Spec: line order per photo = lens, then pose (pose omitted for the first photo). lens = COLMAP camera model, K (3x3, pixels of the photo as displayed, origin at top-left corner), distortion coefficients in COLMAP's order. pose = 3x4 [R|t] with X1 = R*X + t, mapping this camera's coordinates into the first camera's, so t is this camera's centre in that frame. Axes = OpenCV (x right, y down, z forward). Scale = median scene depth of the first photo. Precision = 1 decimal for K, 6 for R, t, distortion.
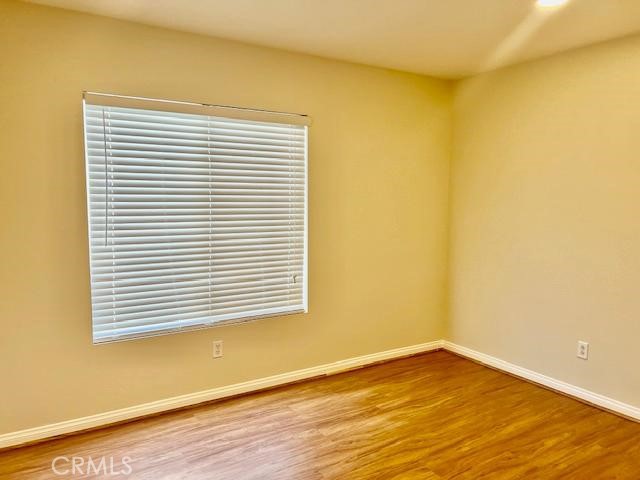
lens RADIAL K [[483.9, 0, 315.9], [0, 483.9, 240.1], [0, 0, 1]] dist [0.004524, -0.001404]
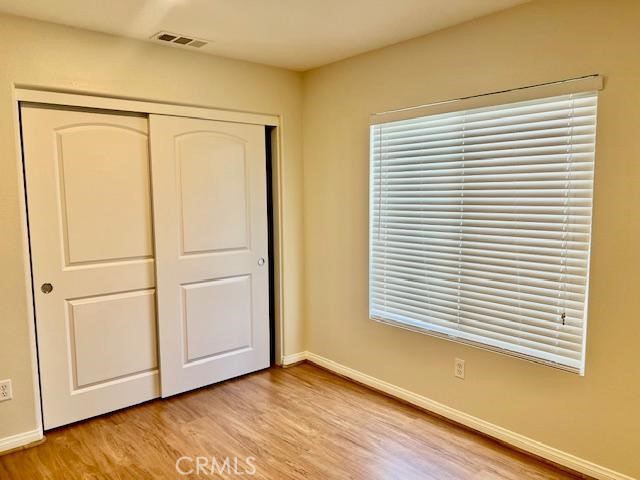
lens RADIAL K [[483.9, 0, 315.9], [0, 483.9, 240.1], [0, 0, 1]] dist [0.004524, -0.001404]
pose [[0.128153, 0.087382, -0.987897, 0.657717], [-0.081130, 0.993696, 0.077371, -0.062814], [0.988430, 0.070233, 0.134434, 0.619227]]
